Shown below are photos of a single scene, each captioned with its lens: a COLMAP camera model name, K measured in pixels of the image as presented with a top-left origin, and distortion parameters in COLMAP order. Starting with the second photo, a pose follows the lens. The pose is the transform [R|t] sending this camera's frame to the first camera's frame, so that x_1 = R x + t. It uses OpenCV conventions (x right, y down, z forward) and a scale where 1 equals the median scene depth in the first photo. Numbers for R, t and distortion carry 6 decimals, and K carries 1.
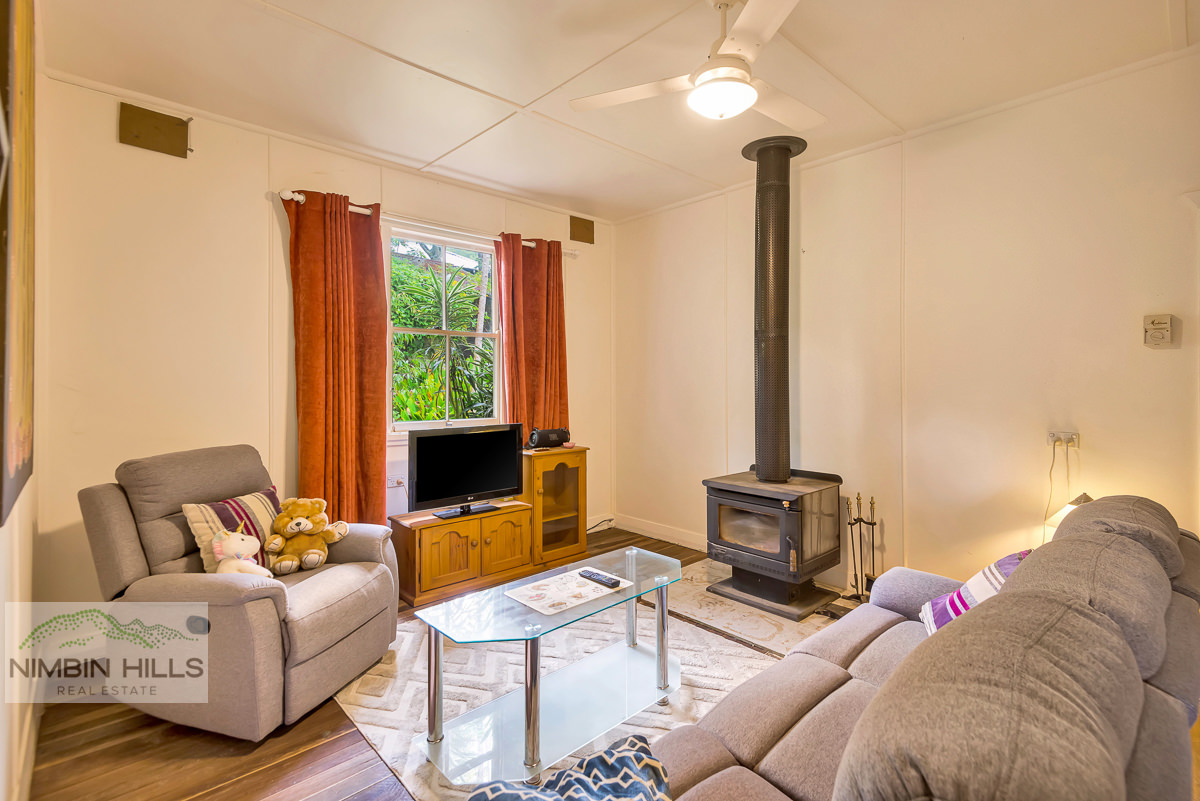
lens RADIAL K [[560.8, 0, 616.6], [0, 560.8, 376.7], [0, 0, 1]] dist [0.011460, -0.002231]
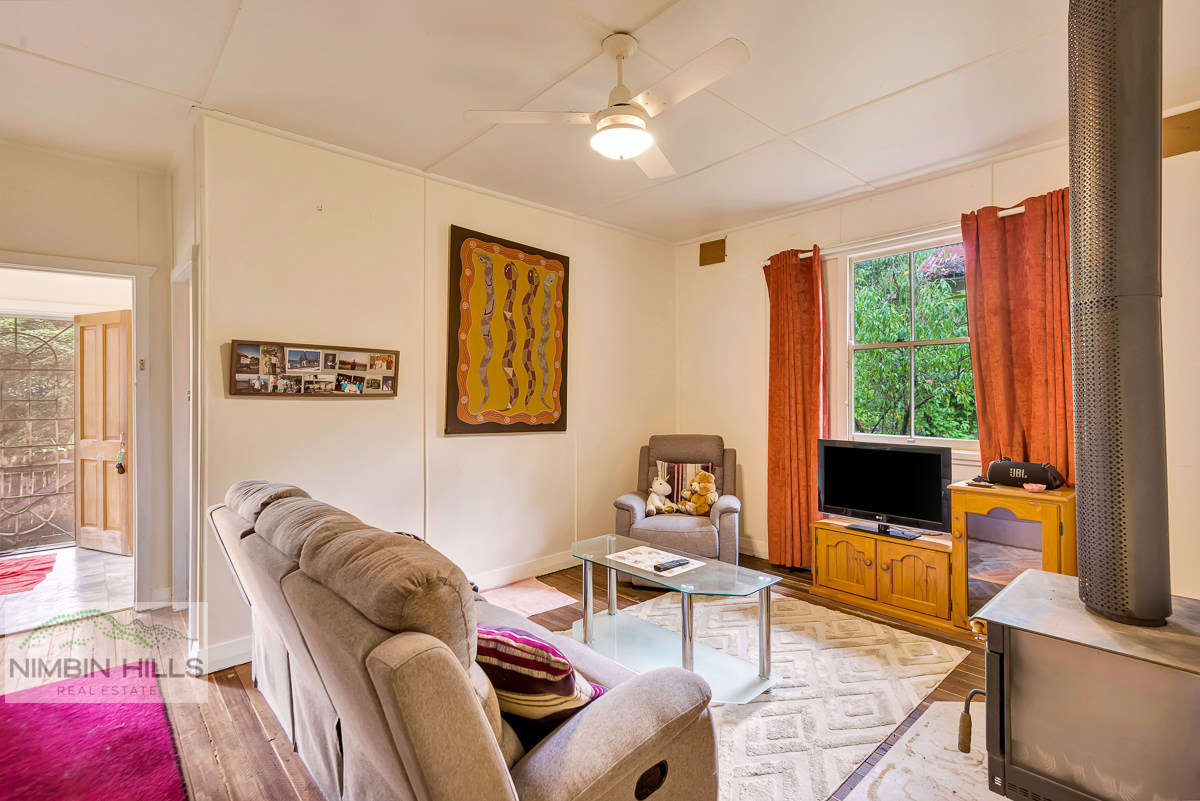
lens RADIAL K [[560.8, 0, 603.3], [0, 560.8, 396.3], [0, 0, 1]] dist [0.011460, -0.002231]
pose [[-0.037822, -0.000011, -0.999284, 0.780508], [0.012604, 0.999920, -0.000488, 0.003443], [0.999205, -0.012613, -0.037819, 0.614333]]
